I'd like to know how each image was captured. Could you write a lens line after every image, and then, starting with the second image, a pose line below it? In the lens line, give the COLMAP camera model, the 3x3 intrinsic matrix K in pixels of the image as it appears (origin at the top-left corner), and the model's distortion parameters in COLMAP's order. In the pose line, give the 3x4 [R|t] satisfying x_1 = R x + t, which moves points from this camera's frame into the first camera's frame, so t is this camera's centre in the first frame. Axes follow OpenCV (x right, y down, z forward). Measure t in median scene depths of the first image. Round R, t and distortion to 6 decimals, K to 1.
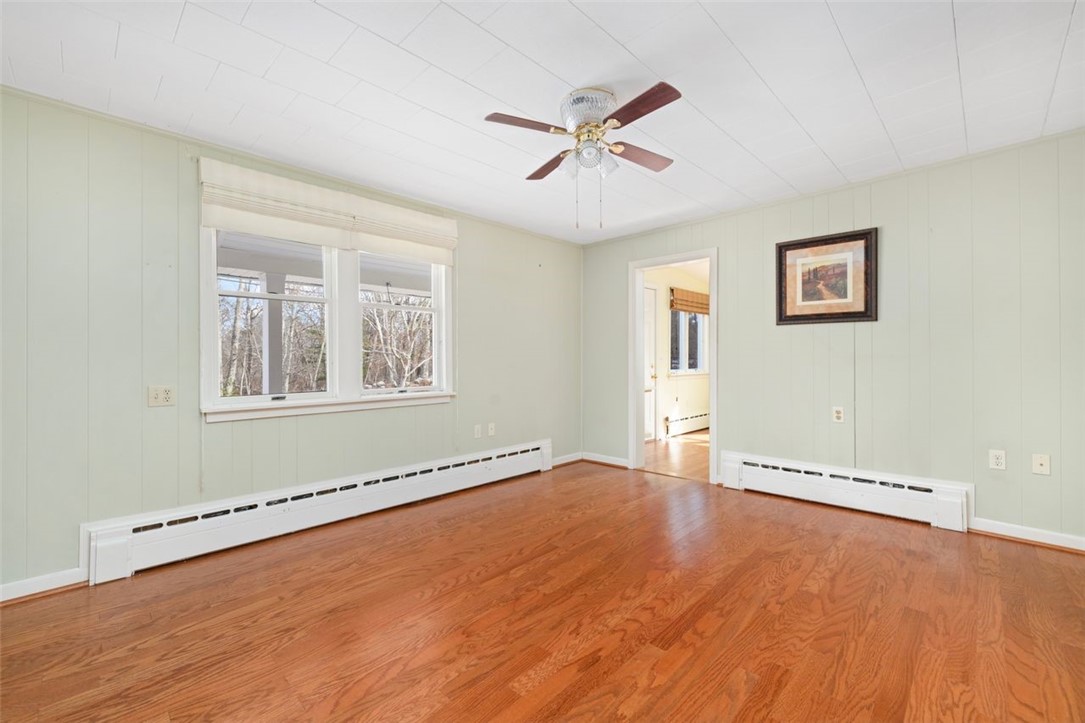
lens RADIAL K [[455.1, 0, 536.3], [0, 455.1, 353.9], [0, 0, 1]] dist [-0.001074, 0.000005]
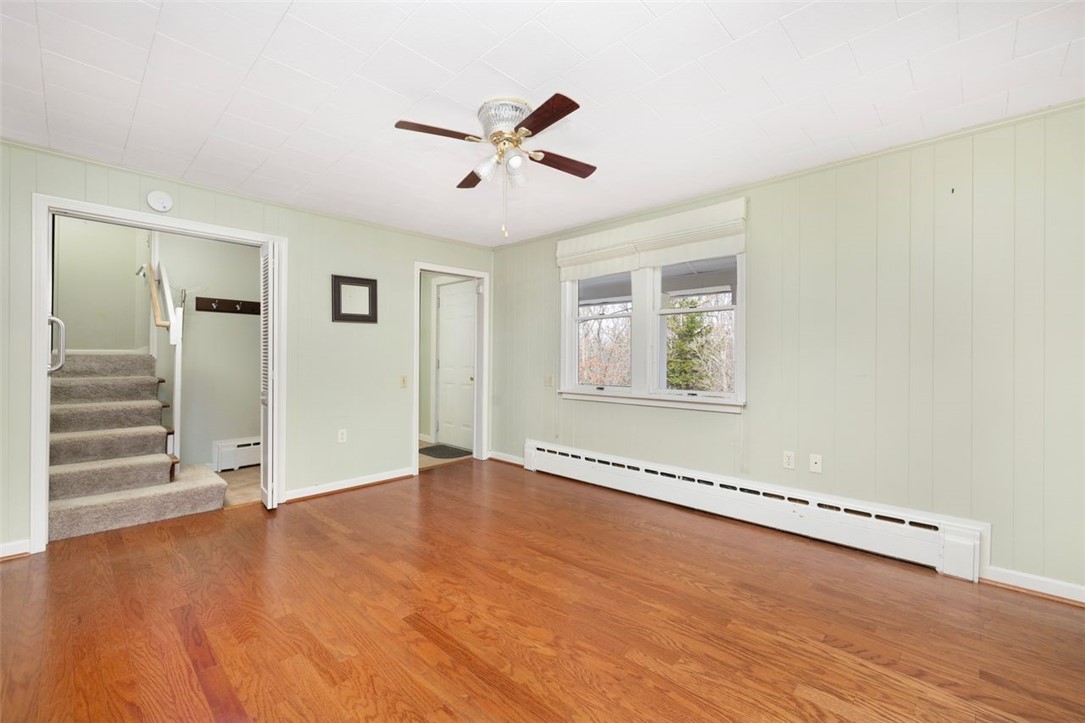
lens RADIAL K [[455.1, 0, 539.1], [0, 455.1, 358.8], [0, 0, 1]] dist [-0.001074, 0.000005]
pose [[0.013807, 0.002674, -0.999901, 0.845752], [0.003192, 0.999991, 0.002719, -0.000031], [0.999900, -0.003229, 0.013798, 0.788493]]
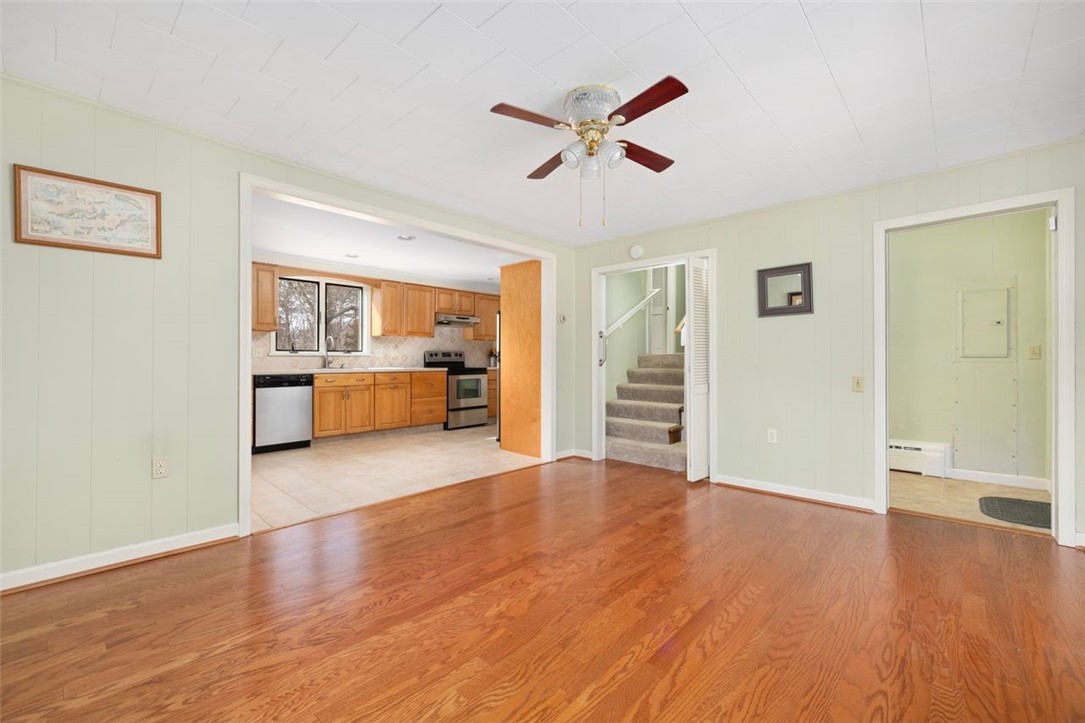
lens RADIAL K [[455.1, 0, 533.1], [0, 455.1, 351.7], [0, 0, 1]] dist [-0.001074, 0.000005]
pose [[-0.999705, 0.001488, -0.024252, 0.200908], [0.002036, 0.999743, -0.022579, 0.019502], [0.024212, -0.022621, -0.999451, 1.485850]]
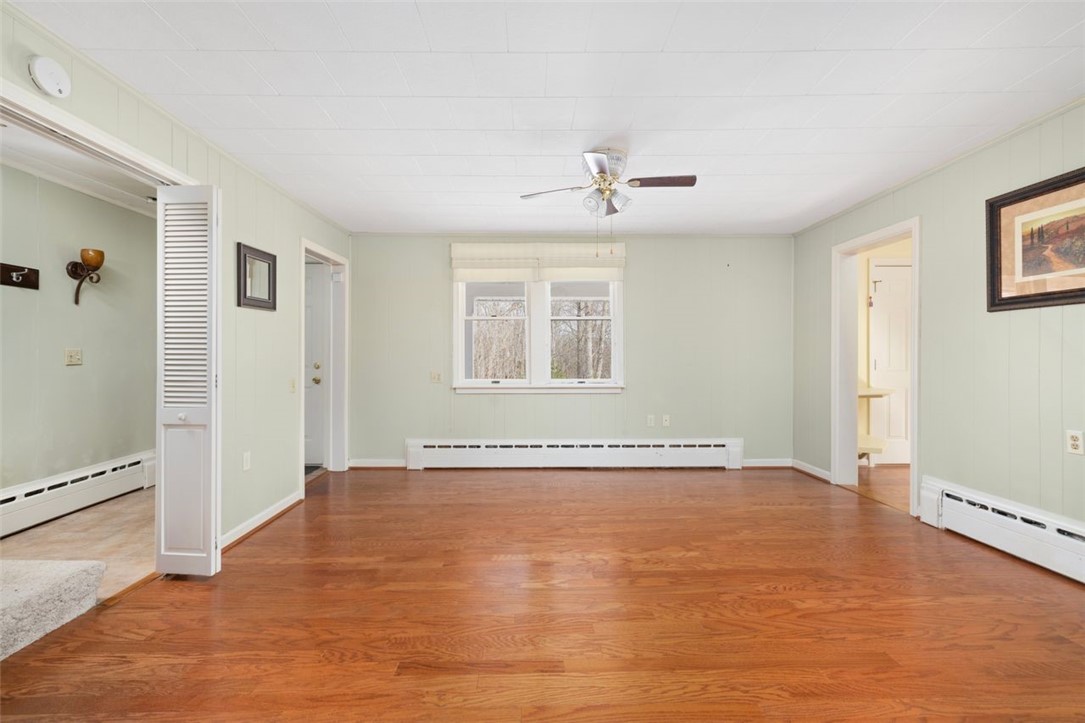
lens RADIAL K [[455.1, 0, 537.1], [0, 455.1, 356.0], [0, 0, 1]] dist [-0.001074, 0.000005]
pose [[0.713643, -0.001184, -0.700508, 0.649087], [0.006436, 0.999967, 0.004867, -0.001268], [0.700480, -0.007982, 0.713628, -0.032726]]
